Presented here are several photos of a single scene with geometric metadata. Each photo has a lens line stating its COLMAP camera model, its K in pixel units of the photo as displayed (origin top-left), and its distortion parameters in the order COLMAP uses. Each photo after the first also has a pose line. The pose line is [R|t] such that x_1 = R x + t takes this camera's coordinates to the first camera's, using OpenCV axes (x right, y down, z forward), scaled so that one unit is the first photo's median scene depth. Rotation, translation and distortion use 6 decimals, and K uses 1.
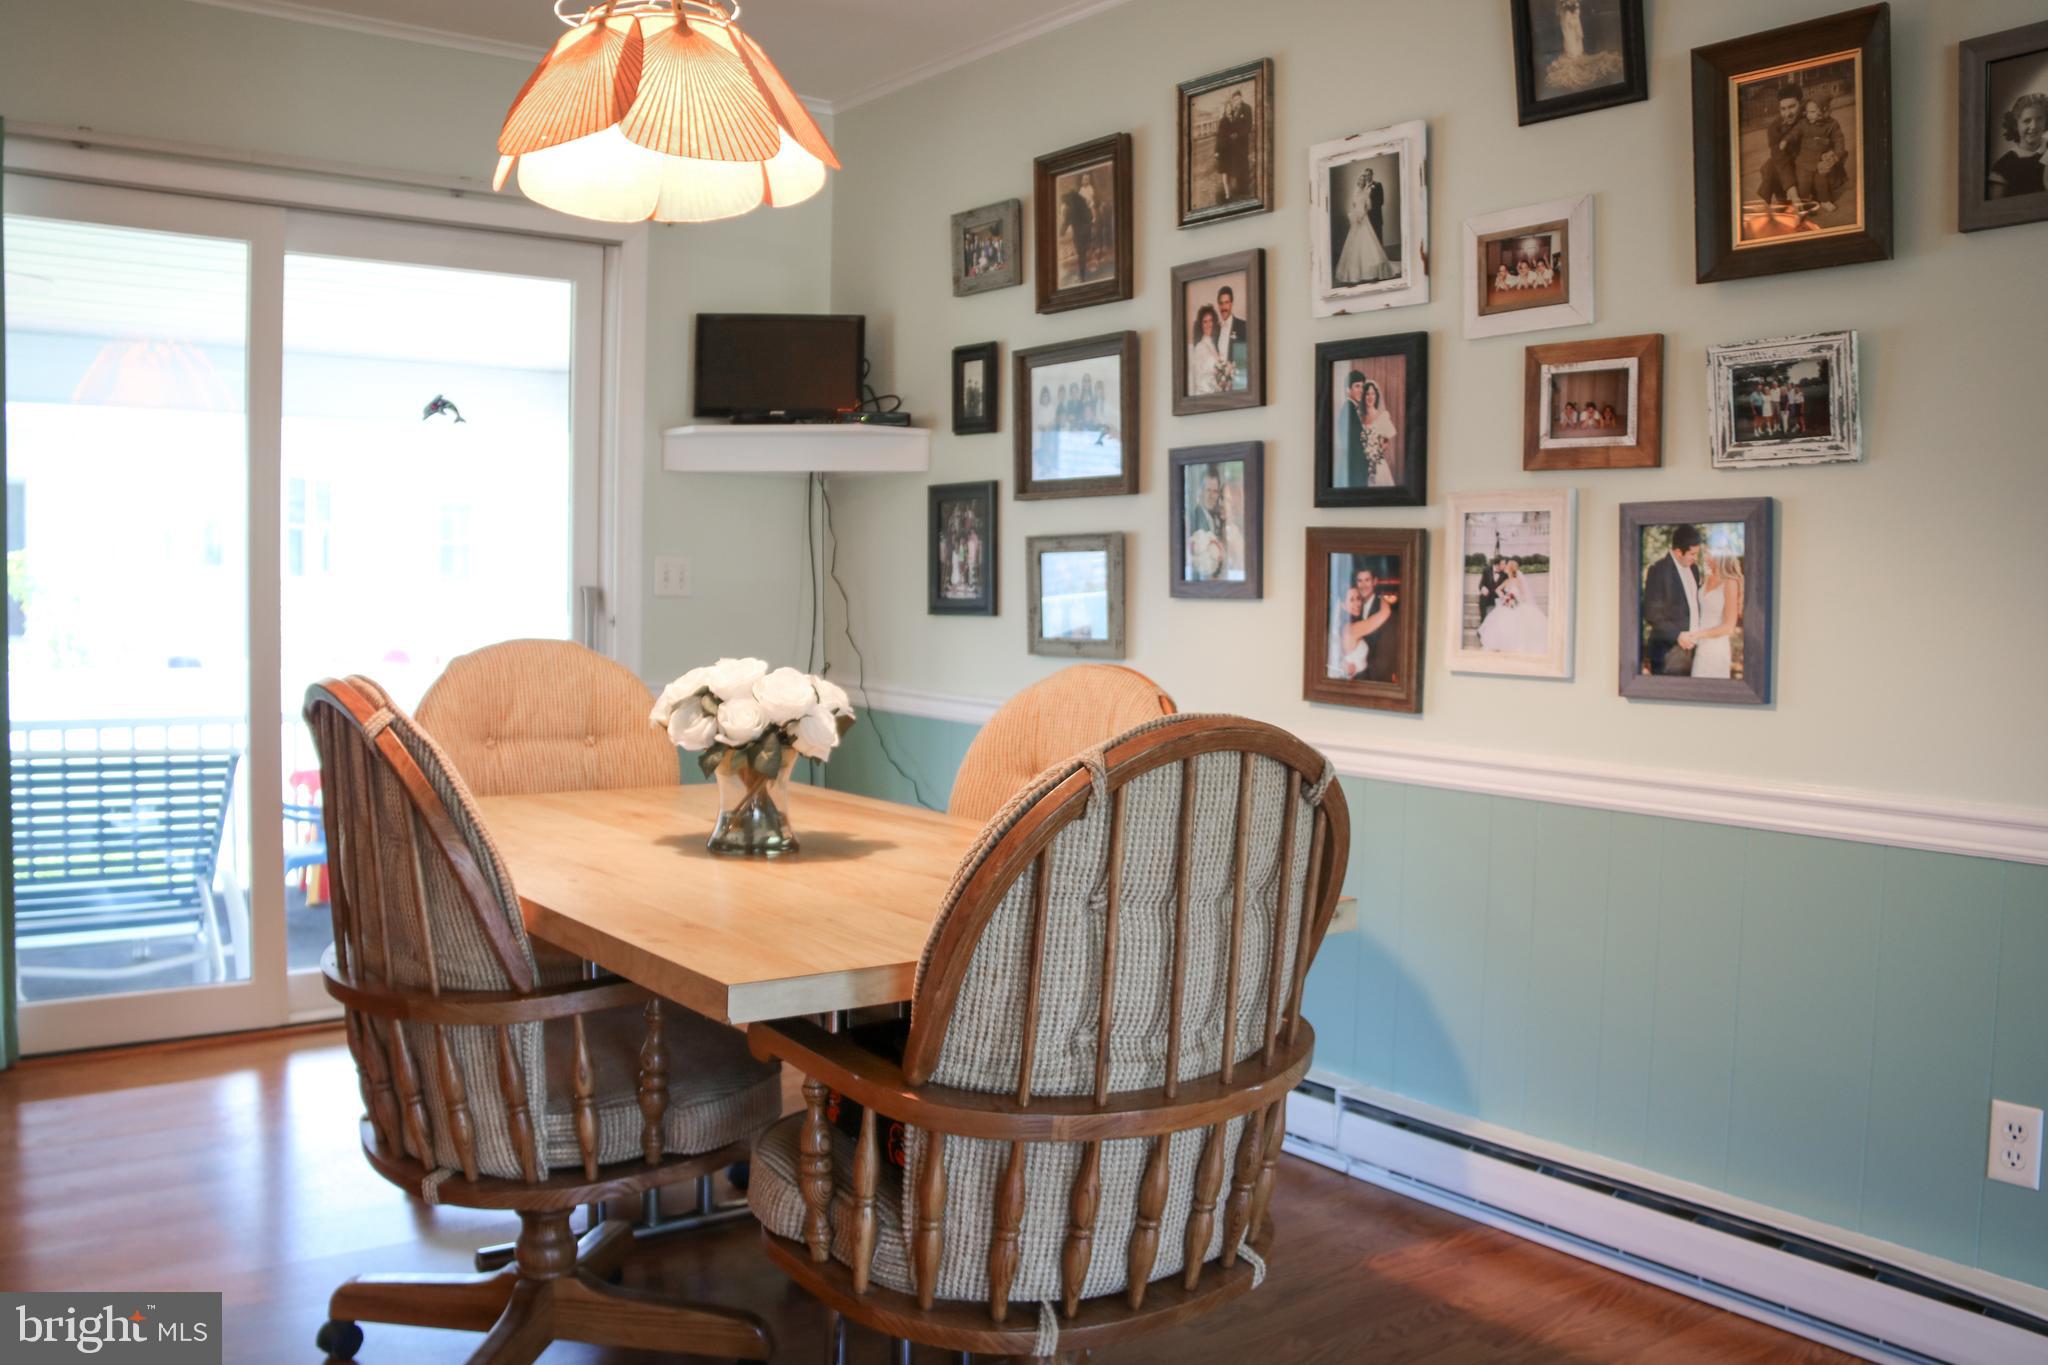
lens RADIAL K [[1701.4, 0, 1035.1], [0, 1701.4, 686.8], [0, 0, 1]] dist [-0.195462, 0.141801]
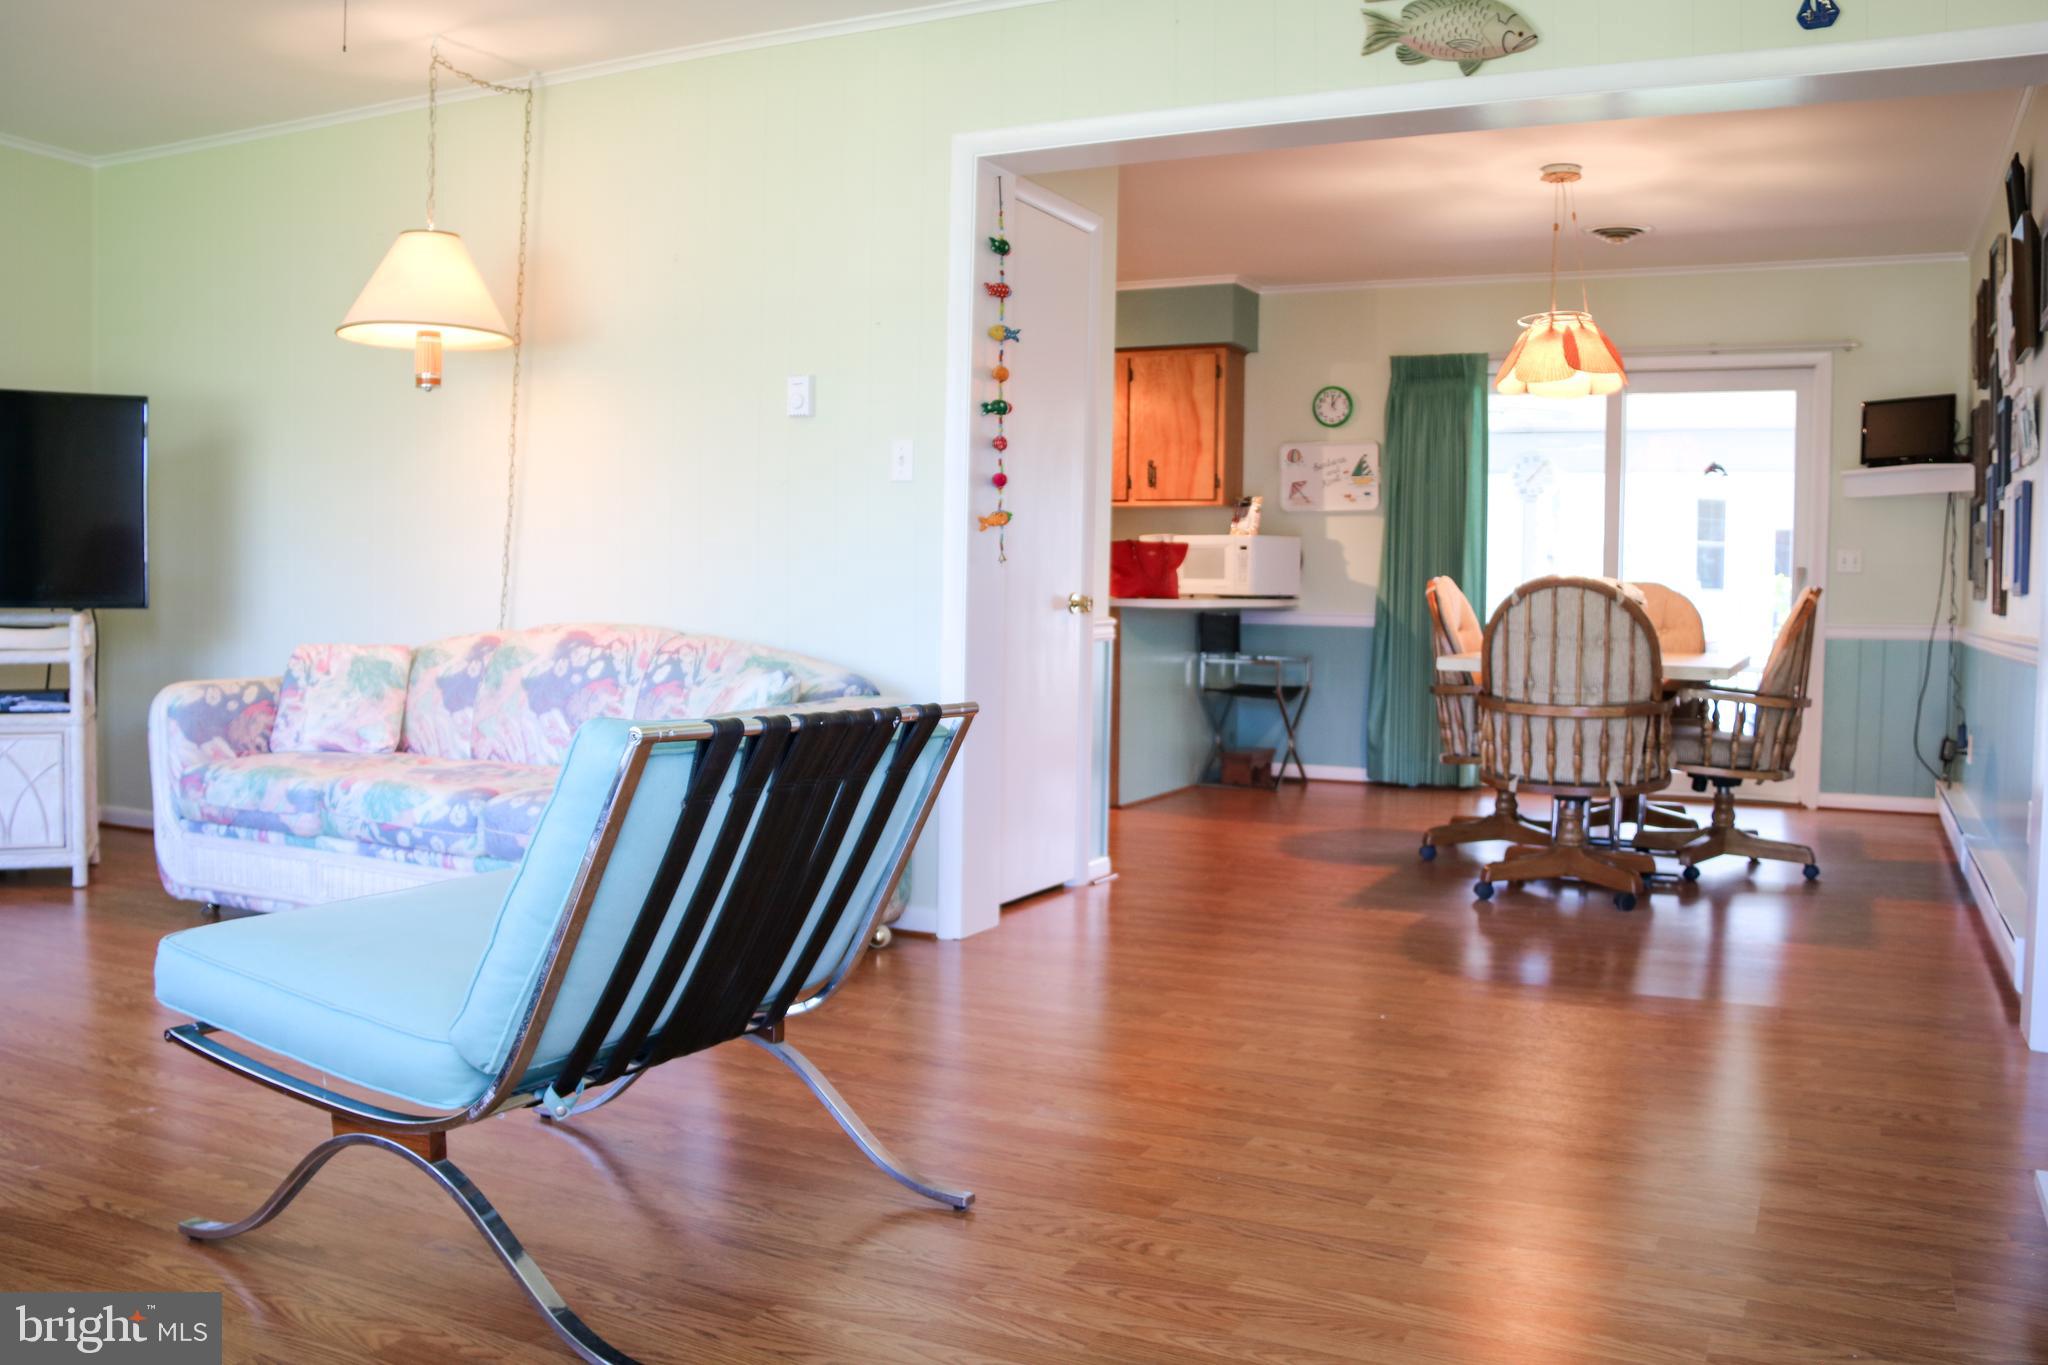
lens RADIAL K [[1701.4, 0, 1035.1], [0, 1701.4, 686.8], [0, 0, 1]] dist [-0.195462, 0.141801]
pose [[0.436538, 0.035474, -0.898986, 0.929770], [-0.061865, 0.998041, 0.009342, 0.096898], [0.897556, 0.051538, 0.437878, -0.438859]]
